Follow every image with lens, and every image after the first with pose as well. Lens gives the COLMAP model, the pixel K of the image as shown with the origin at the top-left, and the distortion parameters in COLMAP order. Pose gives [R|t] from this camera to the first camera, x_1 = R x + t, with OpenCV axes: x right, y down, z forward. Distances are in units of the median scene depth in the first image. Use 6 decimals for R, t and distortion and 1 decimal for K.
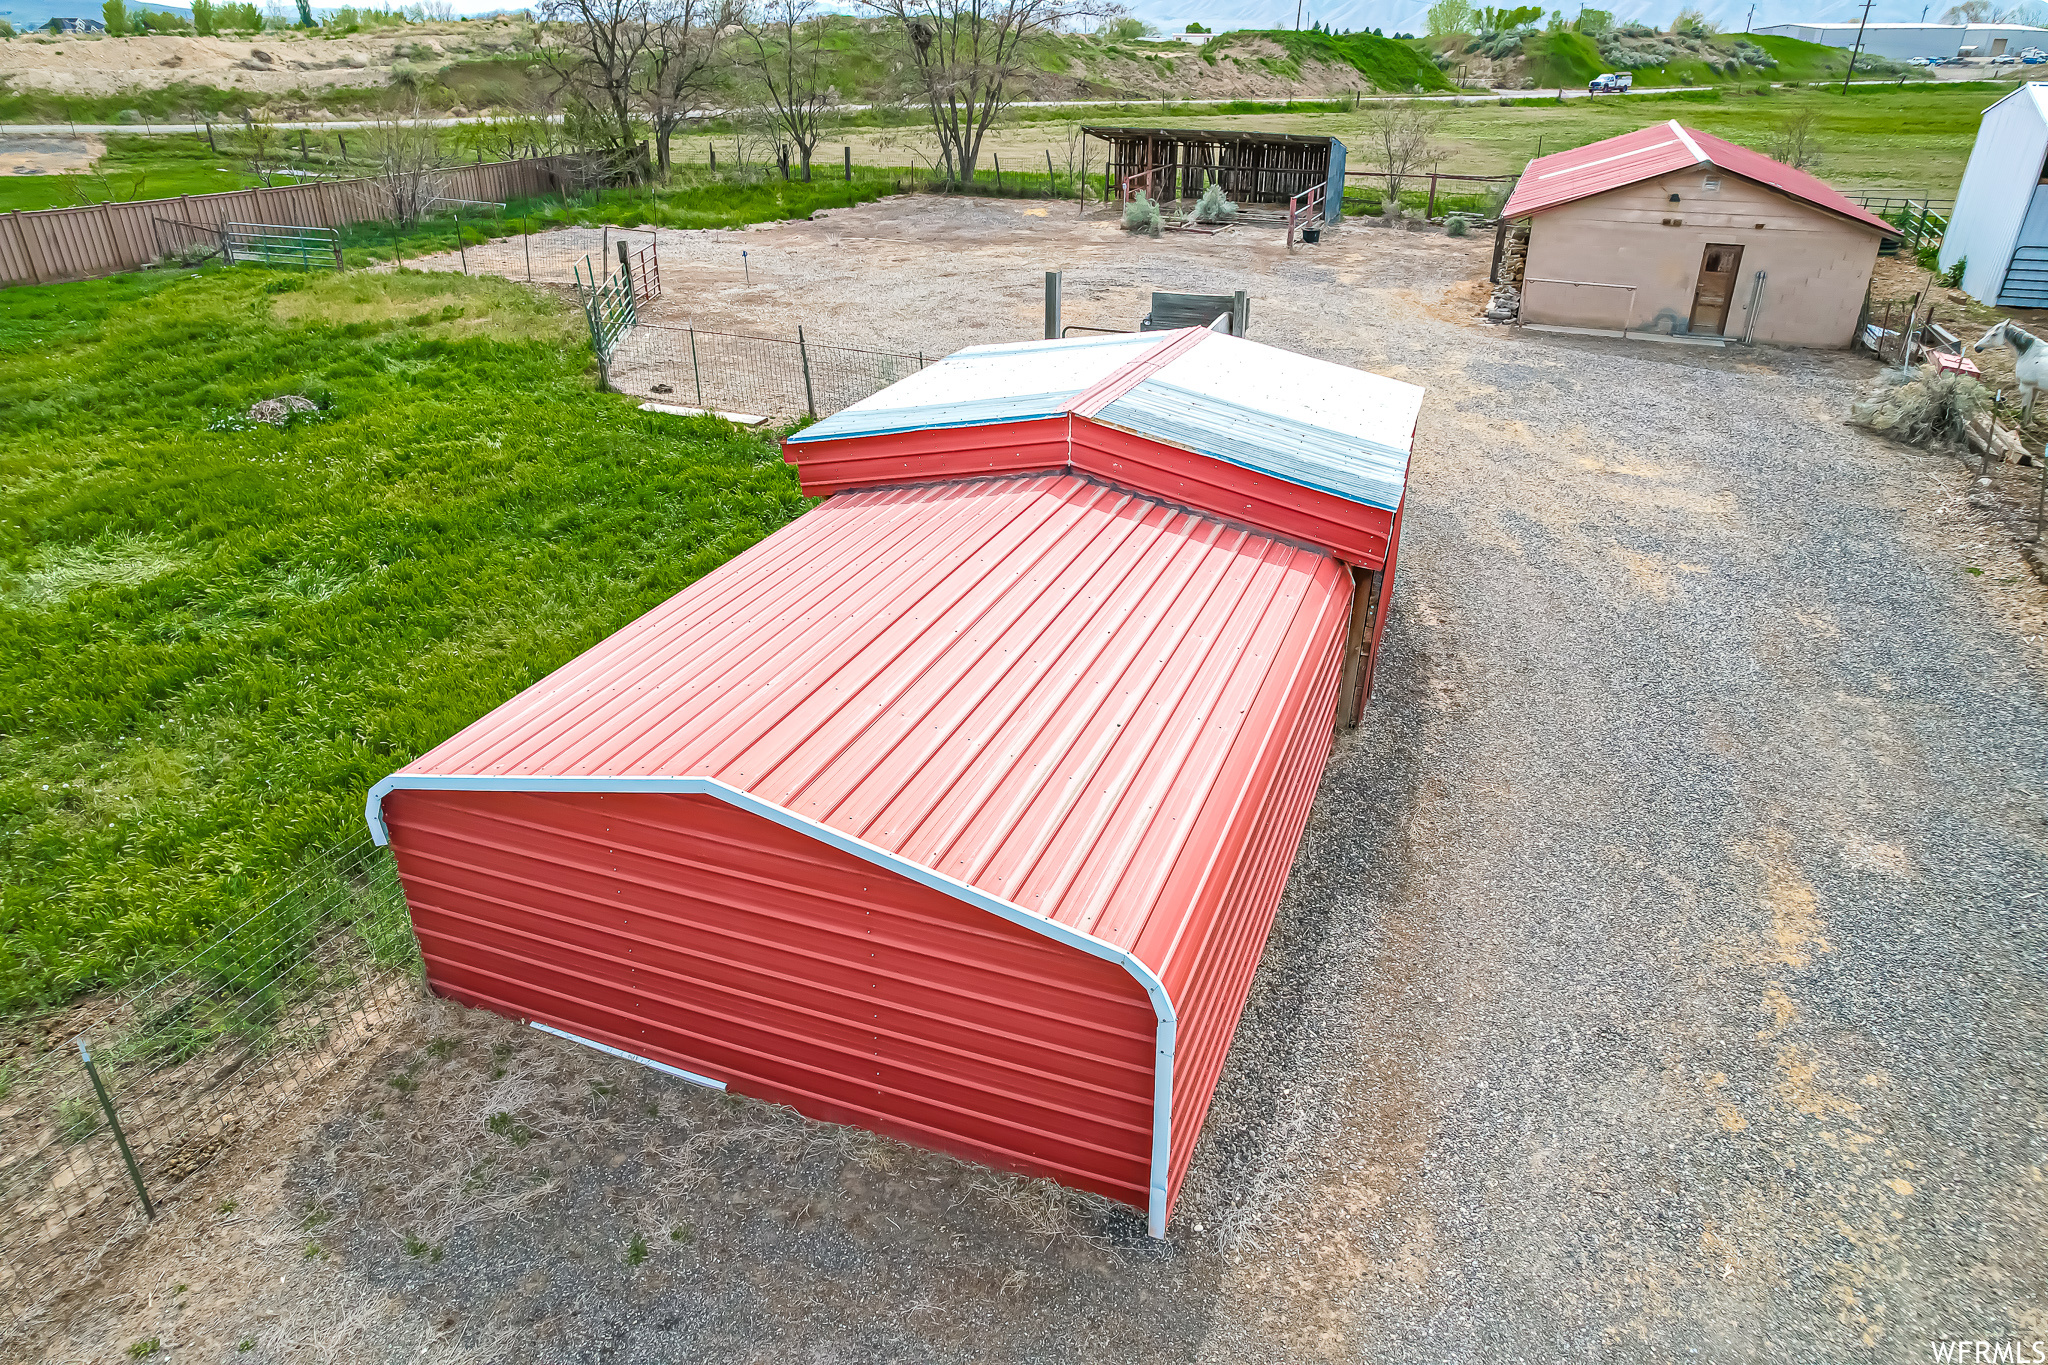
lens RADIAL K [[1315.0, 0, 1027.0], [0, 1315.0, 675.6], [0, 0, 1]] dist [-0.076501, 0.068894]
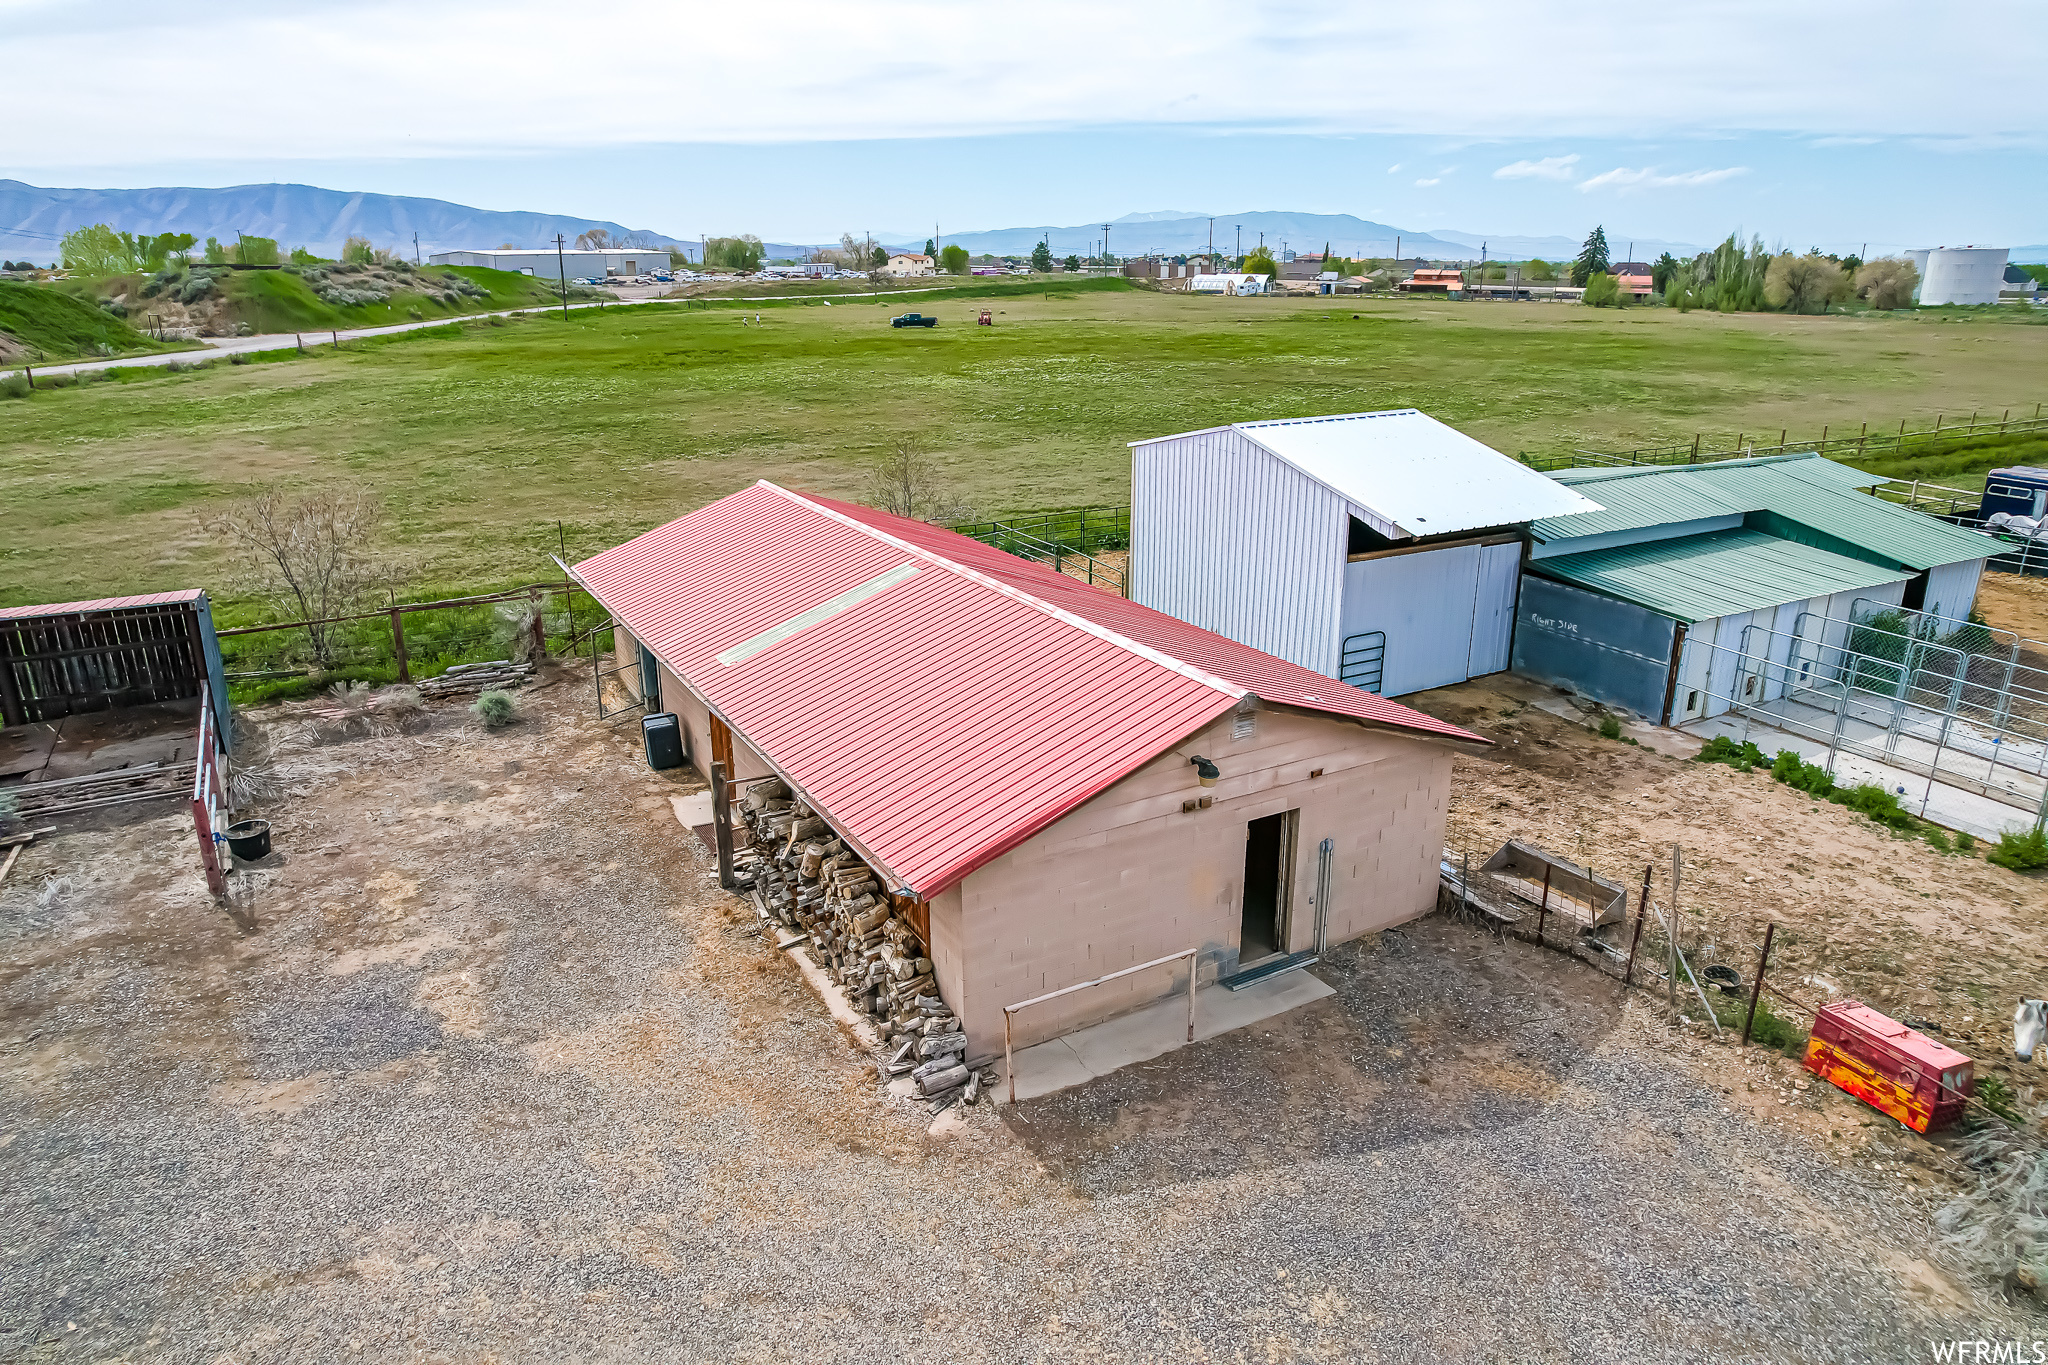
lens RADIAL K [[1315.0, 0, 1027.7], [0, 1315.0, 673.1], [0, 0, 1]] dist [-0.076501, 0.068894]
pose [[0.618313, -0.246462, 0.746288, 0.056967], [0.352592, 0.935625, 0.016861, -0.276697], [-0.702402, 0.252710, 0.665409, 0.443417]]
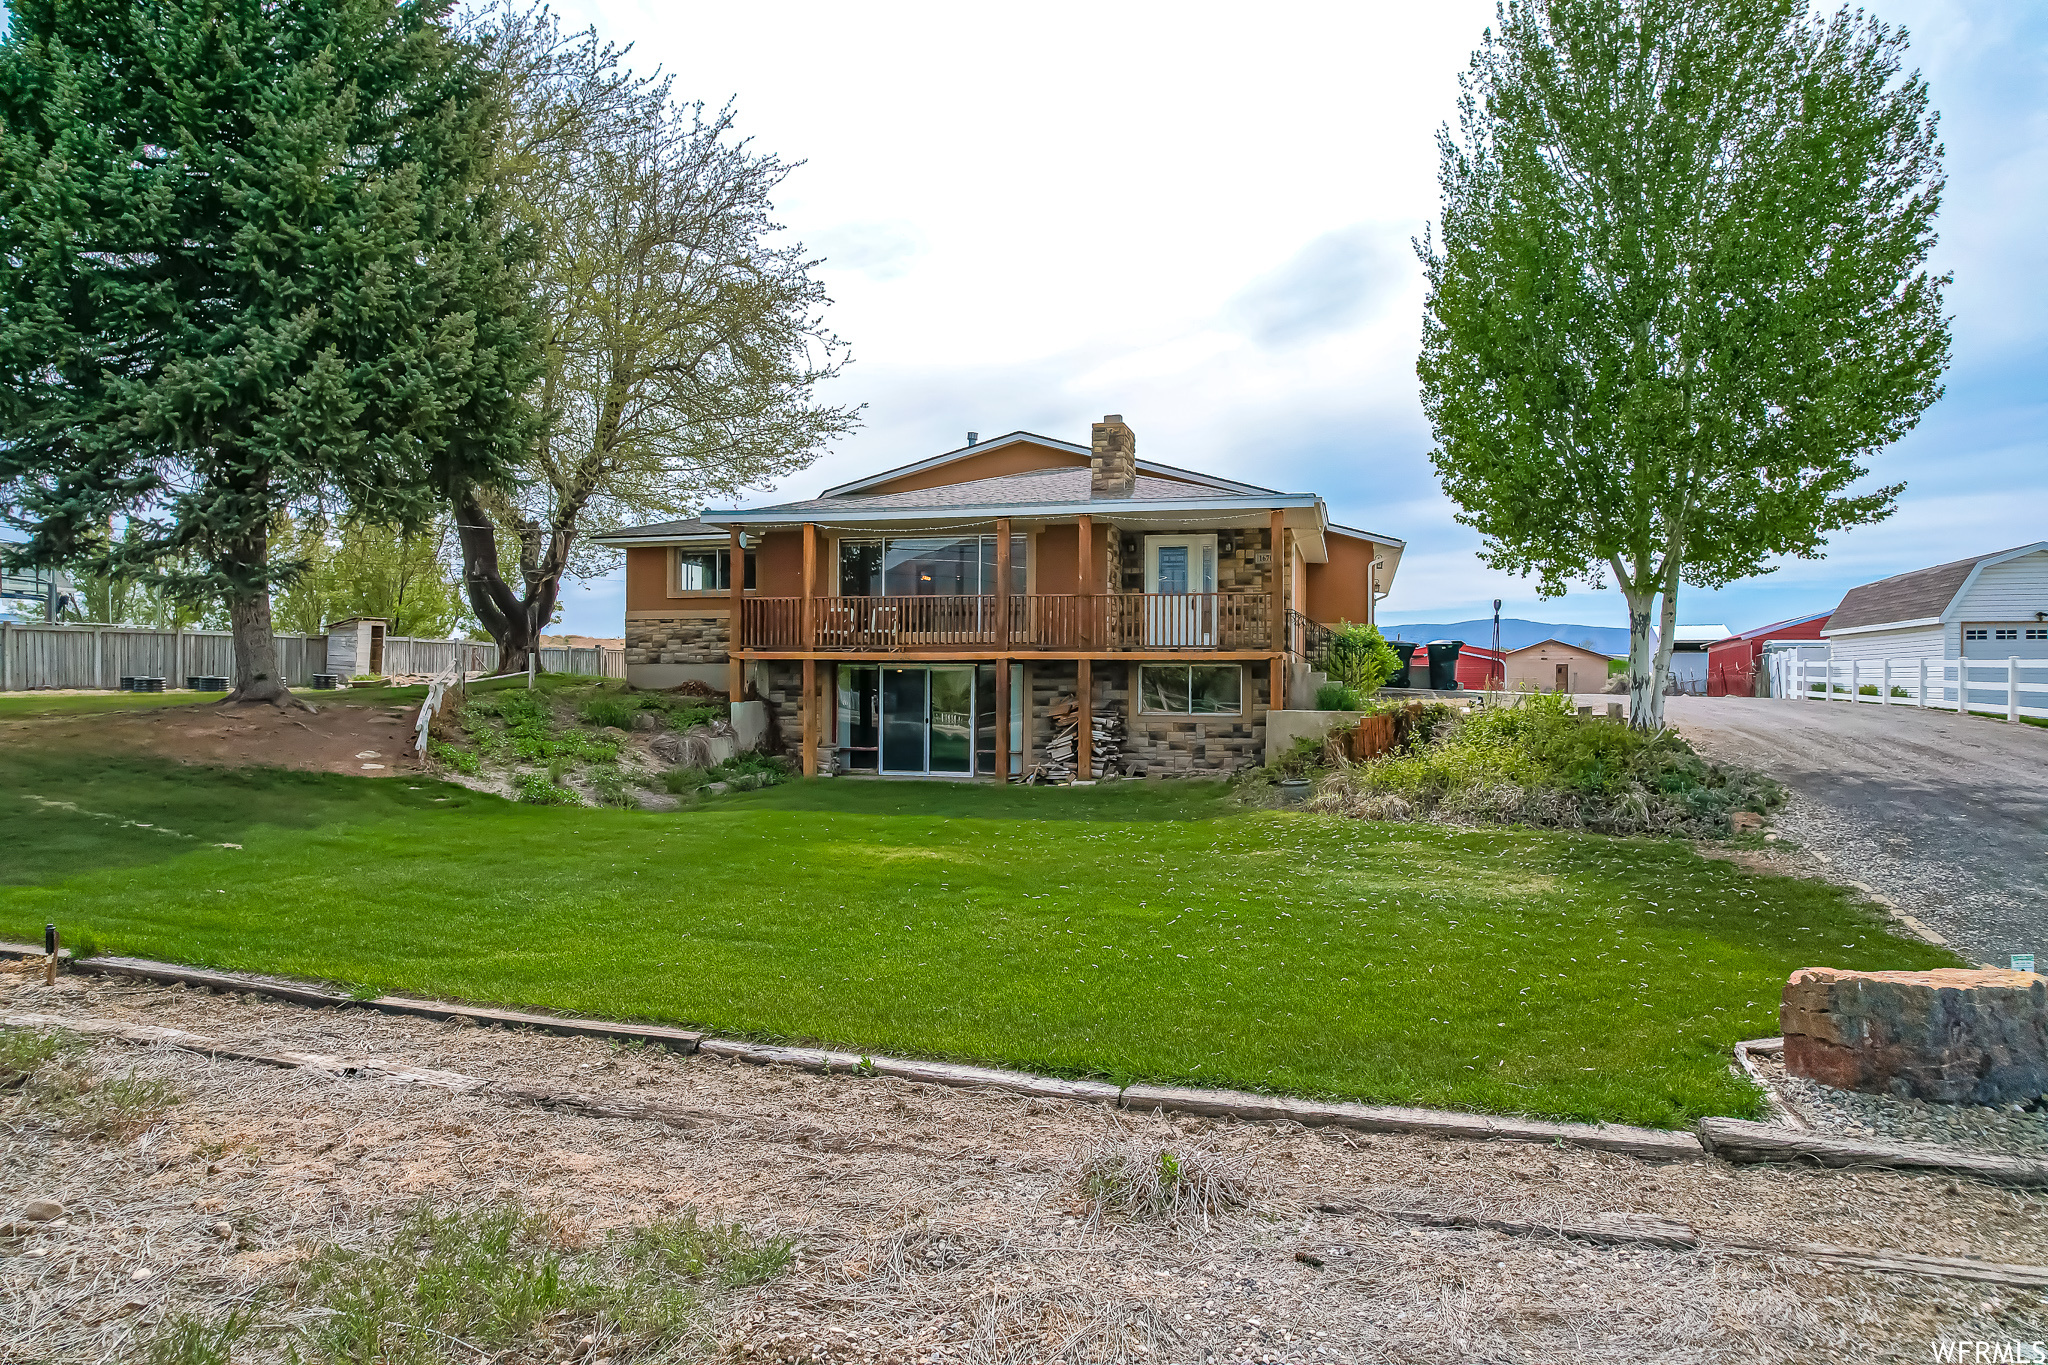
lens RADIAL K [[1315.0, 0, 1033.3], [0, 1315.0, 685.4], [0, 0, 1]] dist [-0.076501, 0.068894]
pose [[0.998079, -0.004583, 0.061788, -0.586704], [0.031408, 0.897057, -0.440798, 0.670055], [-0.053407, 0.441892, 0.895477, -1.086704]]
